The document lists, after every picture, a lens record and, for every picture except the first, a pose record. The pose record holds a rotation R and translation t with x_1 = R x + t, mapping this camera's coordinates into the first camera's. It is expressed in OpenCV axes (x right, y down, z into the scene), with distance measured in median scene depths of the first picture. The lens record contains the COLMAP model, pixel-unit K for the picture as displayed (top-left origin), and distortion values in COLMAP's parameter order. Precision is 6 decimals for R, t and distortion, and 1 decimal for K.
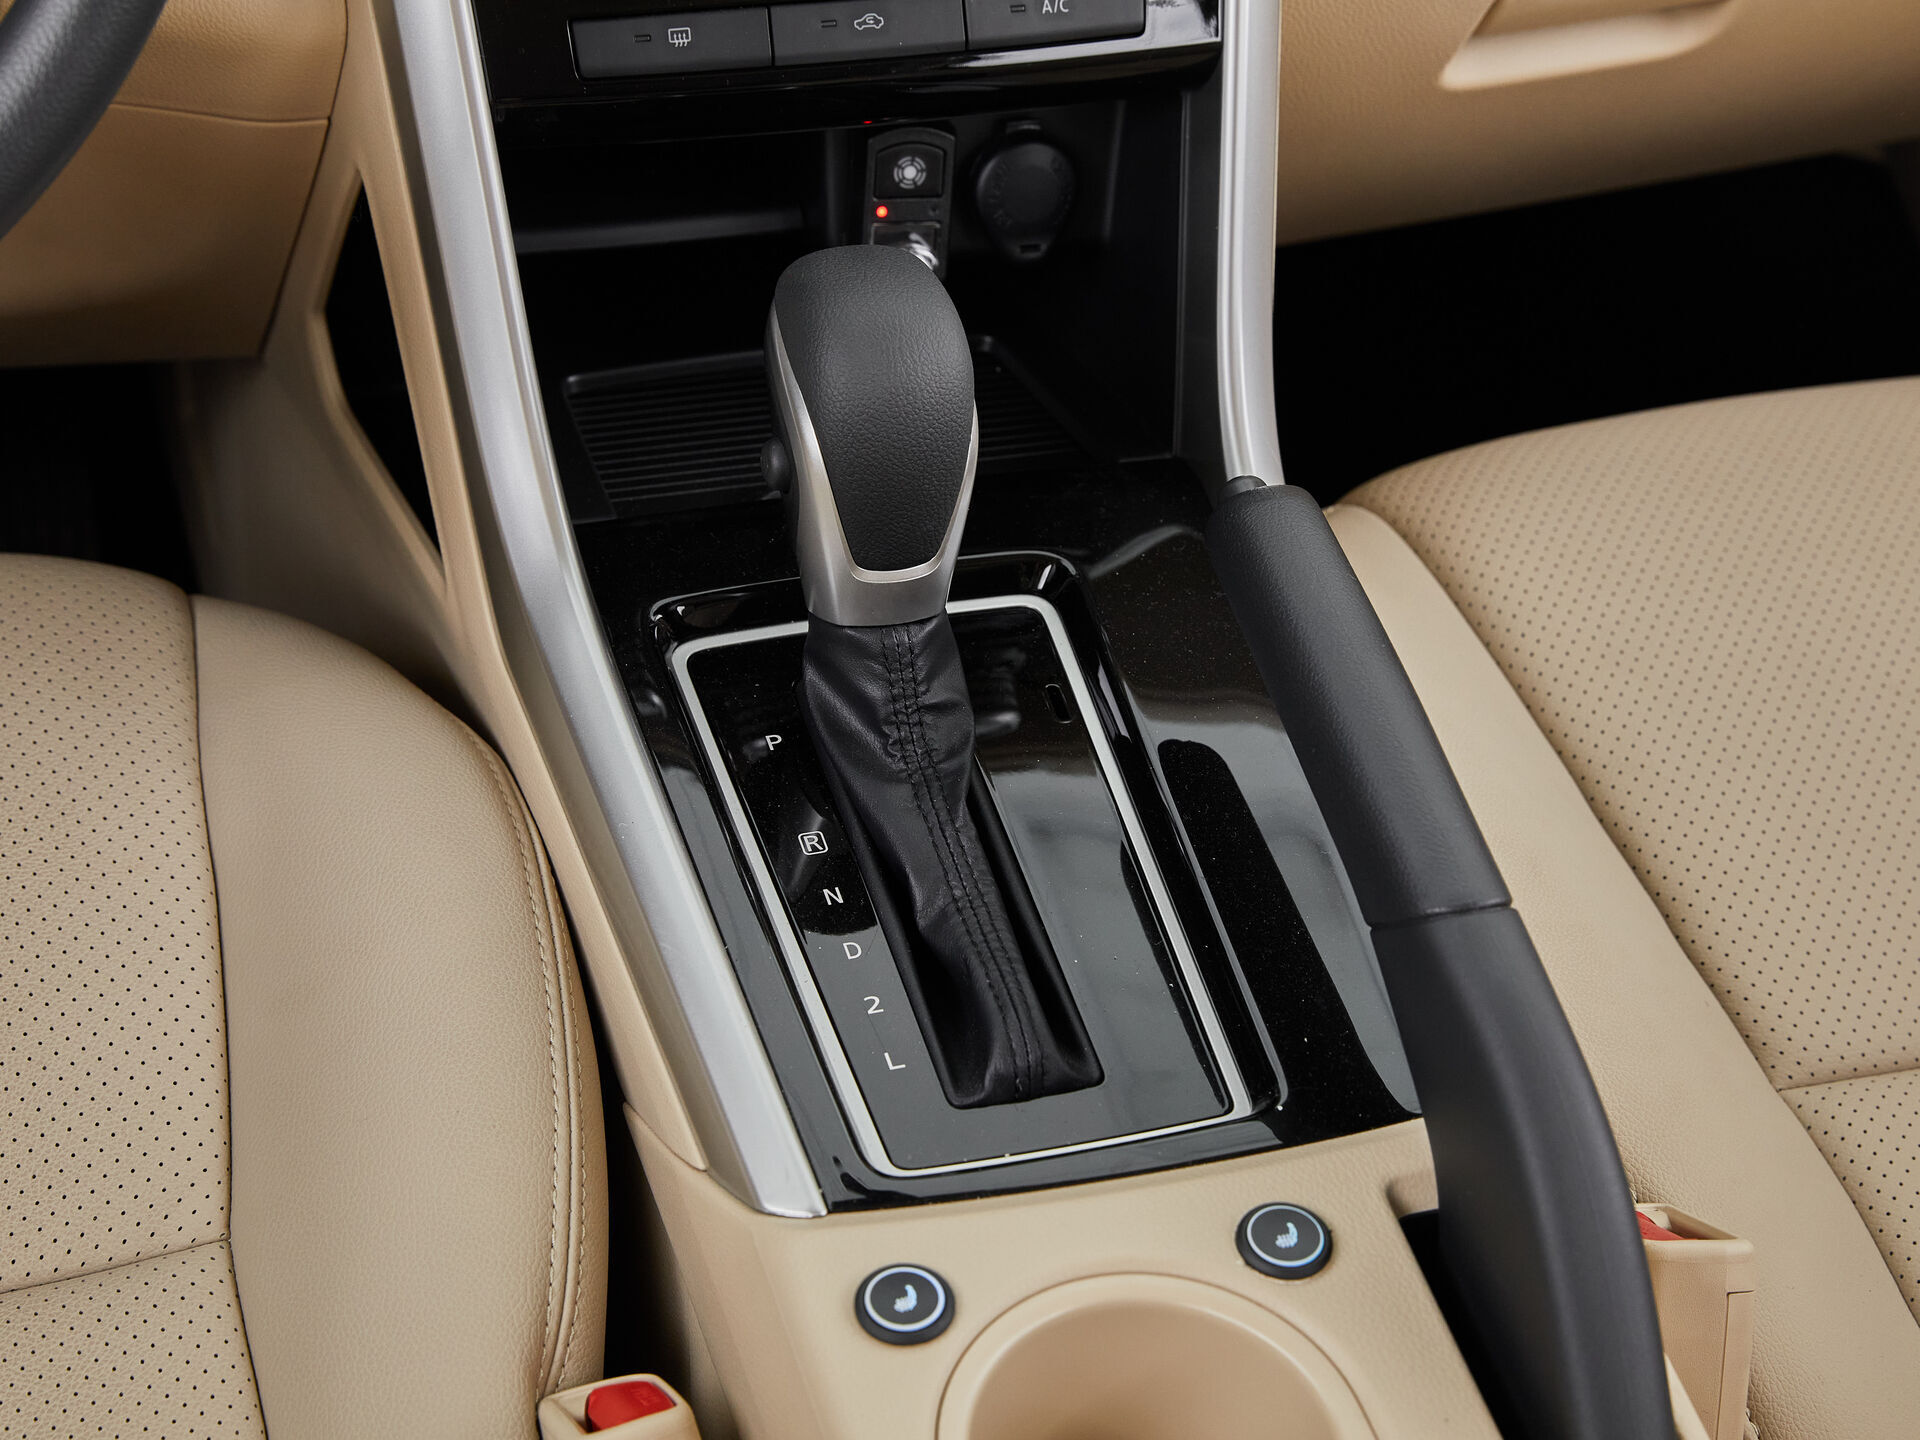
lens RADIAL K [[4054.6, 0, 959.5], [0, 4054.6, 719.7], [0, 0, 1]] dist [-0.062938, 0.000000]
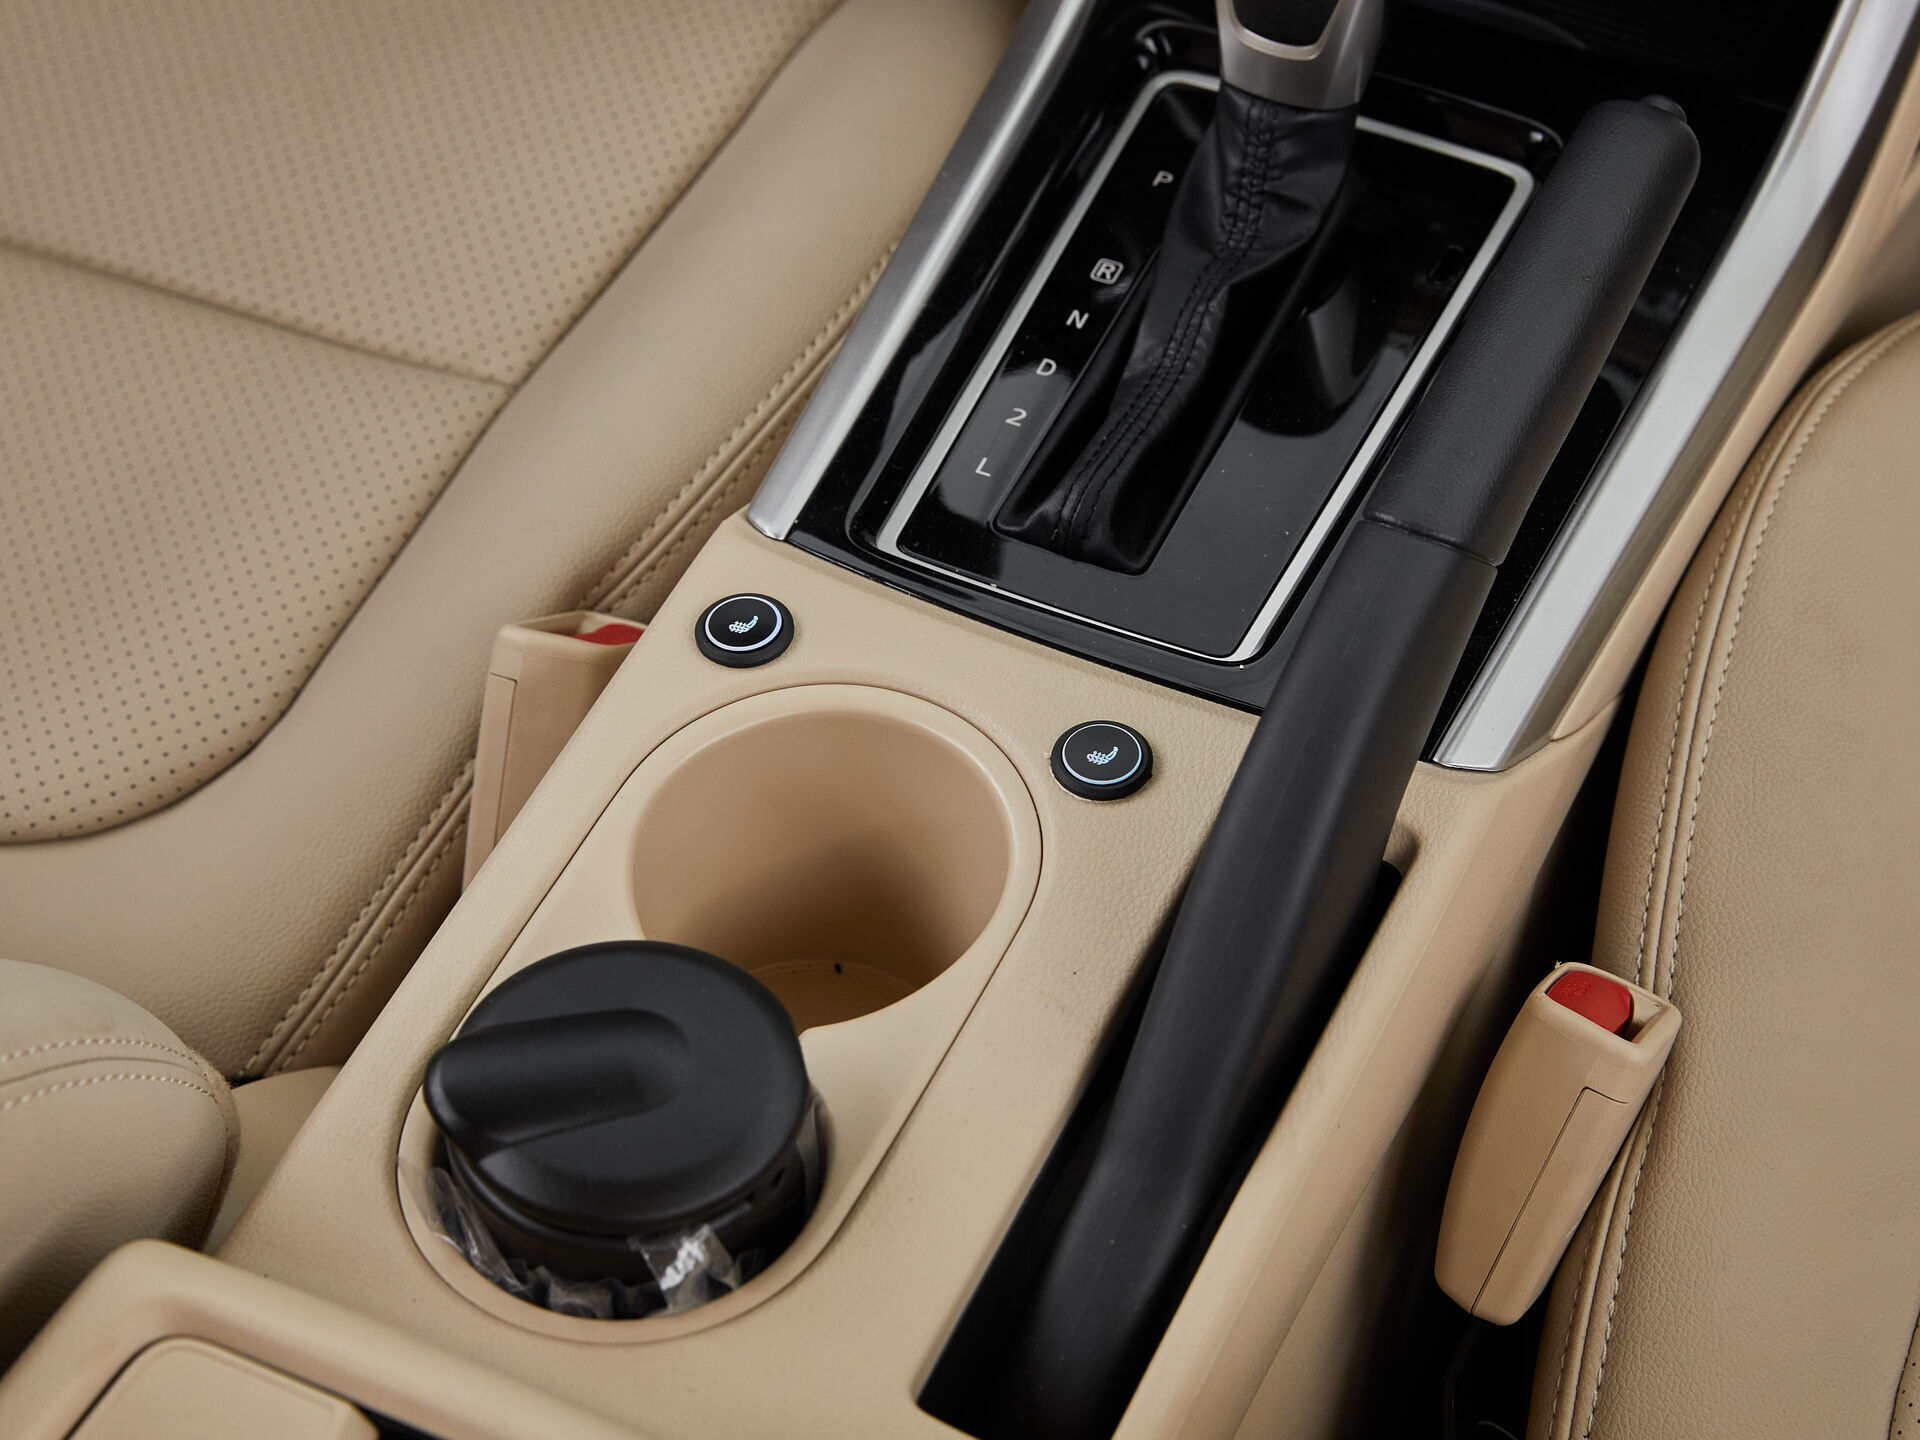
lens RADIAL K [[4054.6, 0, 964.9], [0, 4054.6, 717.7], [0, 0, 1]] dist [-0.062938, 0.000000]
pose [[0.714056, 0.429188, -0.553102, 0.551519], [-0.395342, 0.899219, 0.187376, -0.044760], [0.577779, 0.084867, 0.811769, 0.188807]]
